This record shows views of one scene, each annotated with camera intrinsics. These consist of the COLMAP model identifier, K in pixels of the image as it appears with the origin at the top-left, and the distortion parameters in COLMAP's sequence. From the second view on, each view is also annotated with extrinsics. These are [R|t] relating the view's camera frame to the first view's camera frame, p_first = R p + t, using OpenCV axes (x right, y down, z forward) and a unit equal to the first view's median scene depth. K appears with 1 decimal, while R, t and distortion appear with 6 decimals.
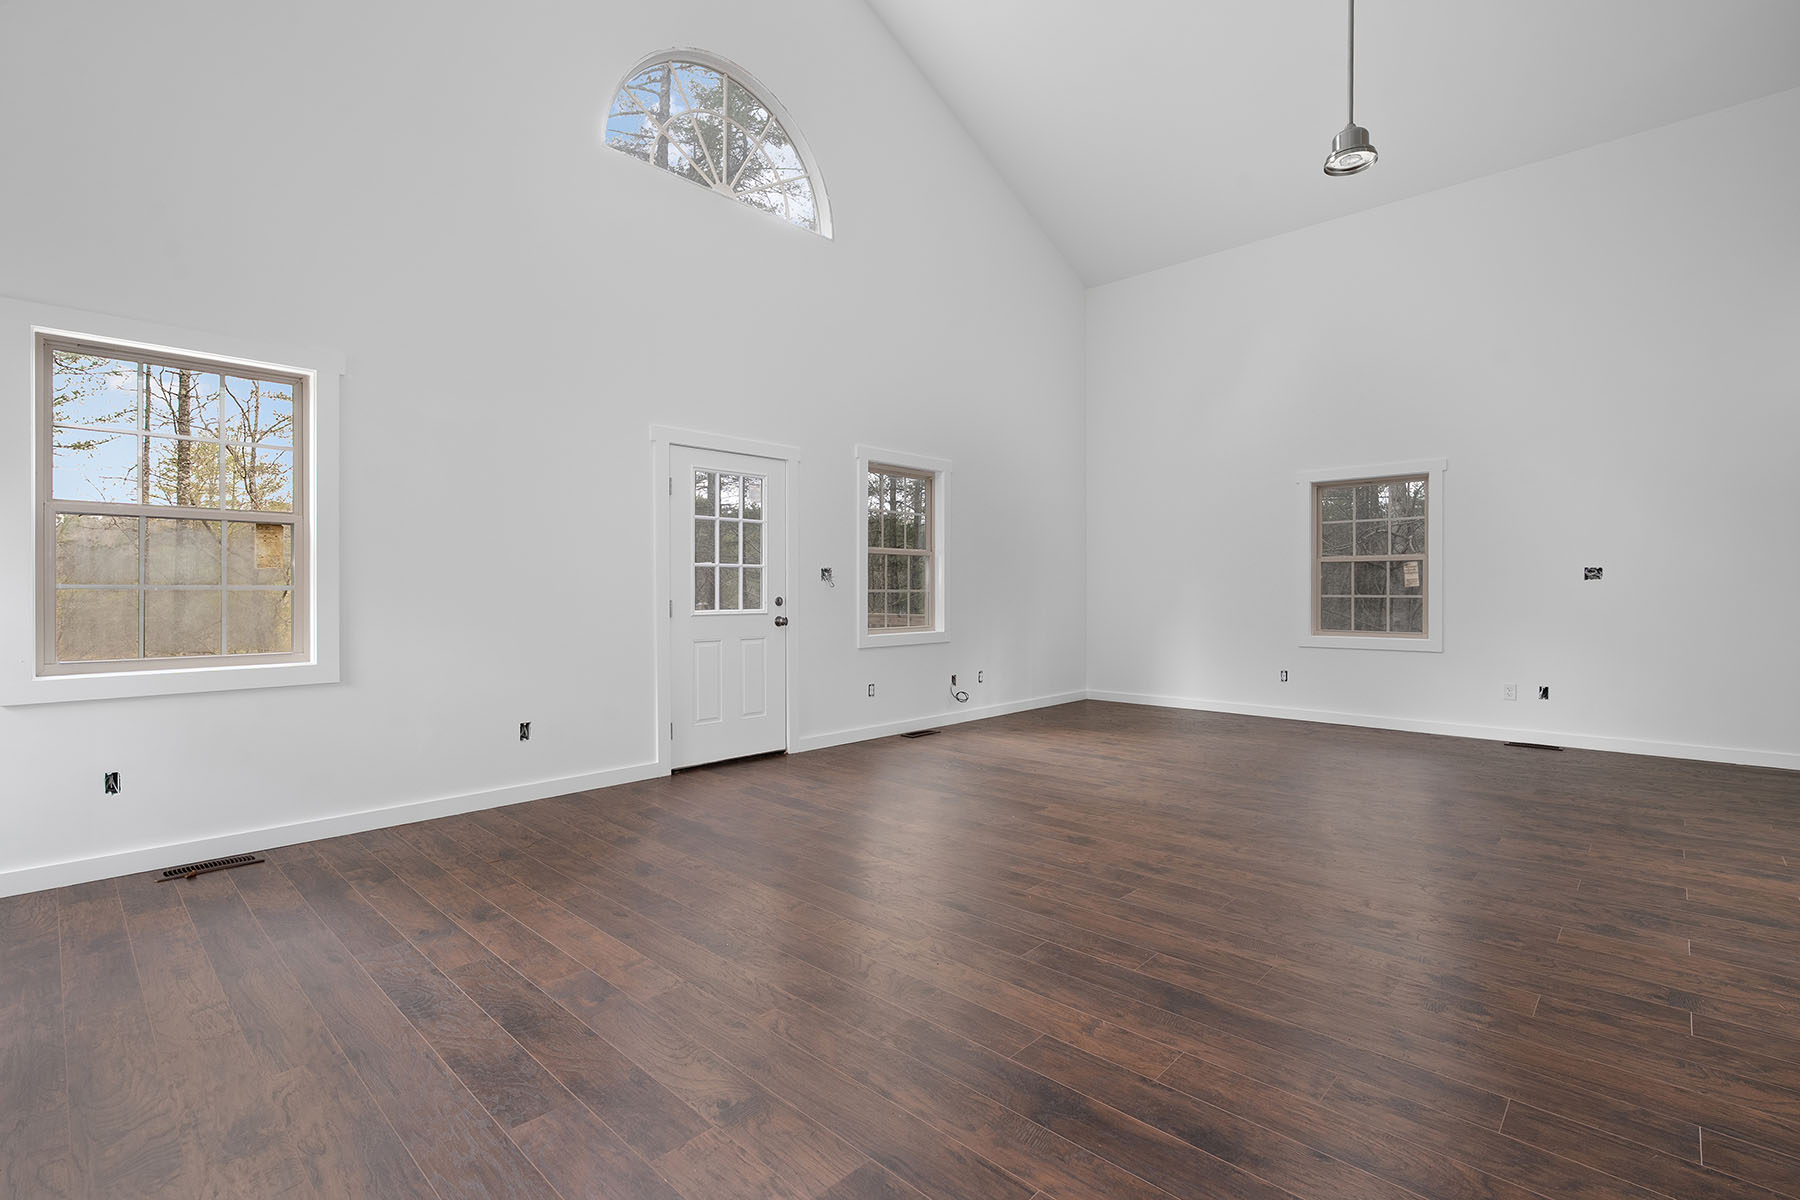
lens RADIAL K [[815.8, 0, 899.6], [0, 815.8, 594.4], [0, 0, 1]] dist [-0.003133, 0.000294]
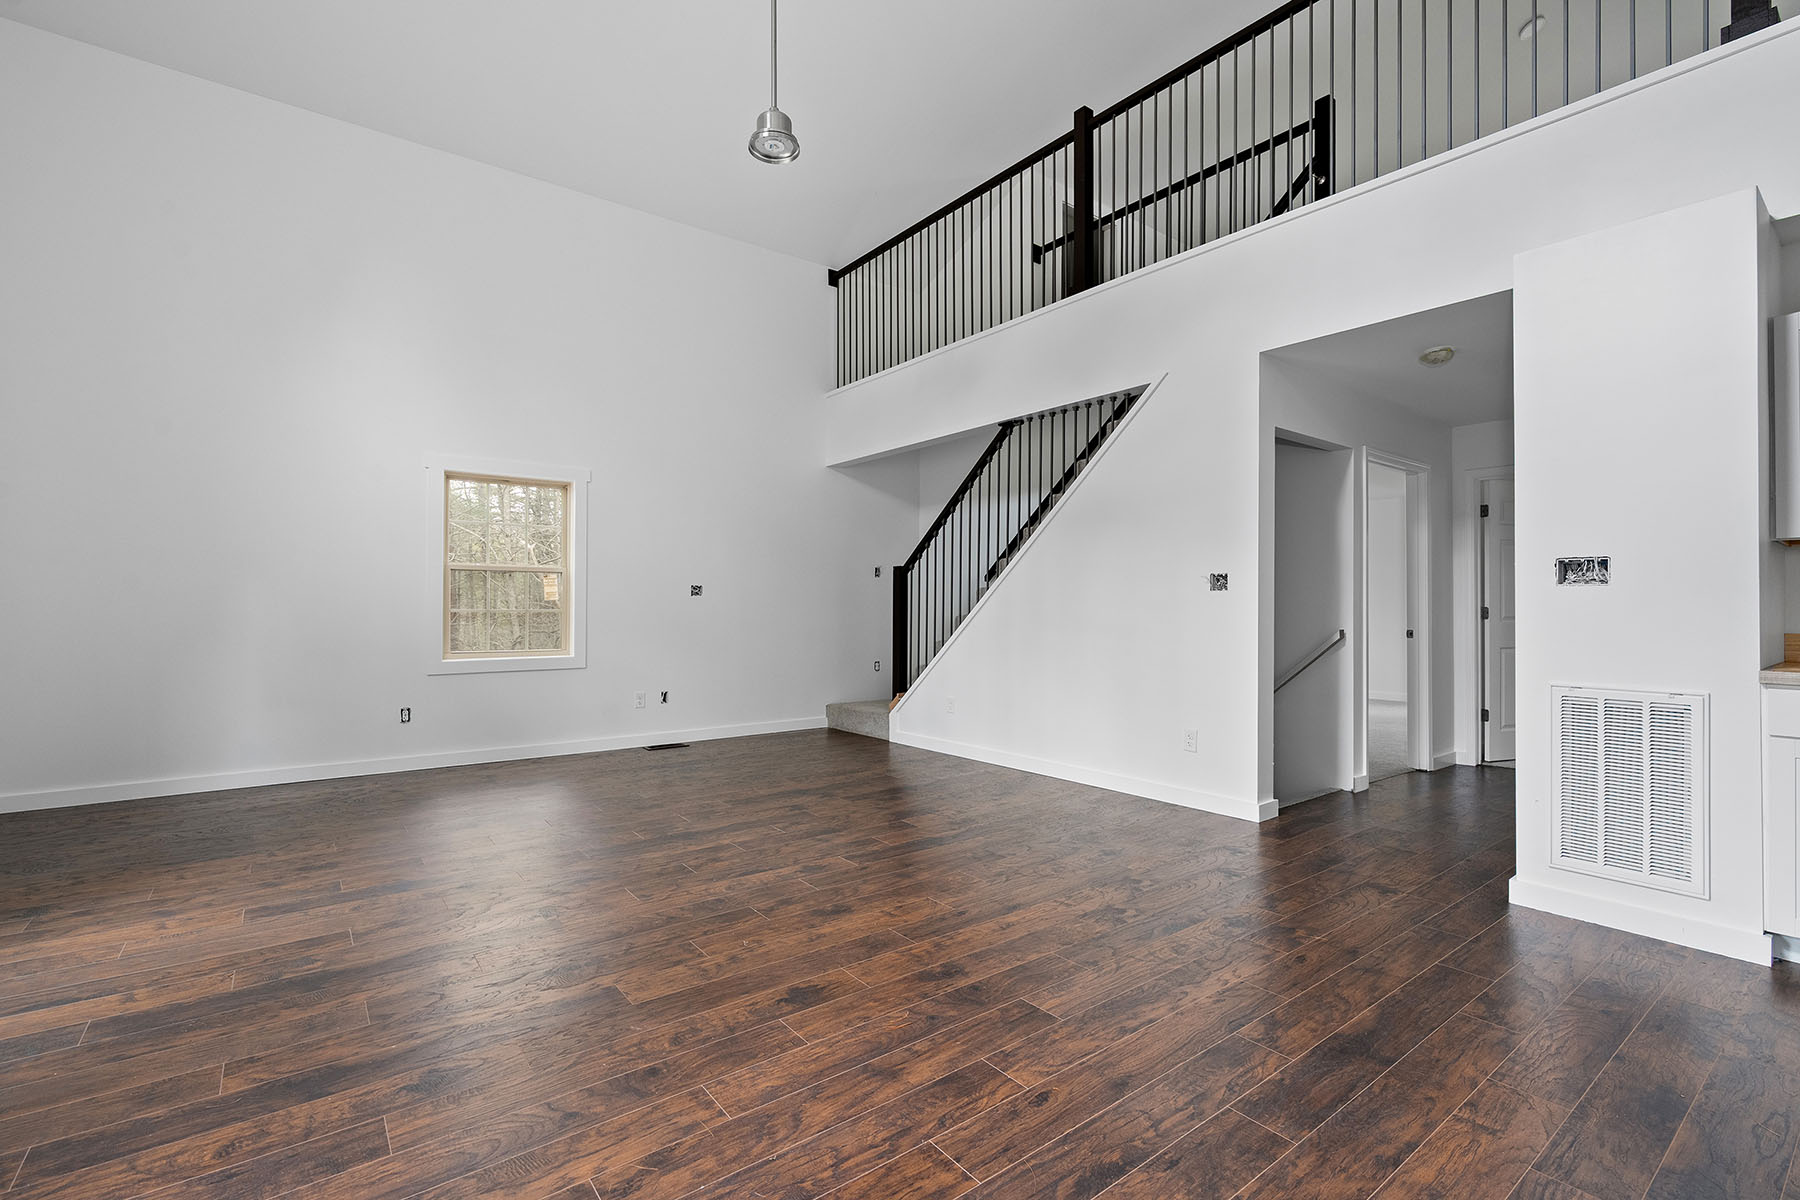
lens RADIAL K [[805.4, 0, 886.2], [0, 805.4, 602.0], [0, 0, 1]] dist [-0.001608, 0.000263]
pose [[0.162669, 0.006497, 0.986659, -0.321936], [-0.000583, 0.999979, -0.006488, -0.002197], [-0.986681, 0.000480, 0.162669, 0.686944]]
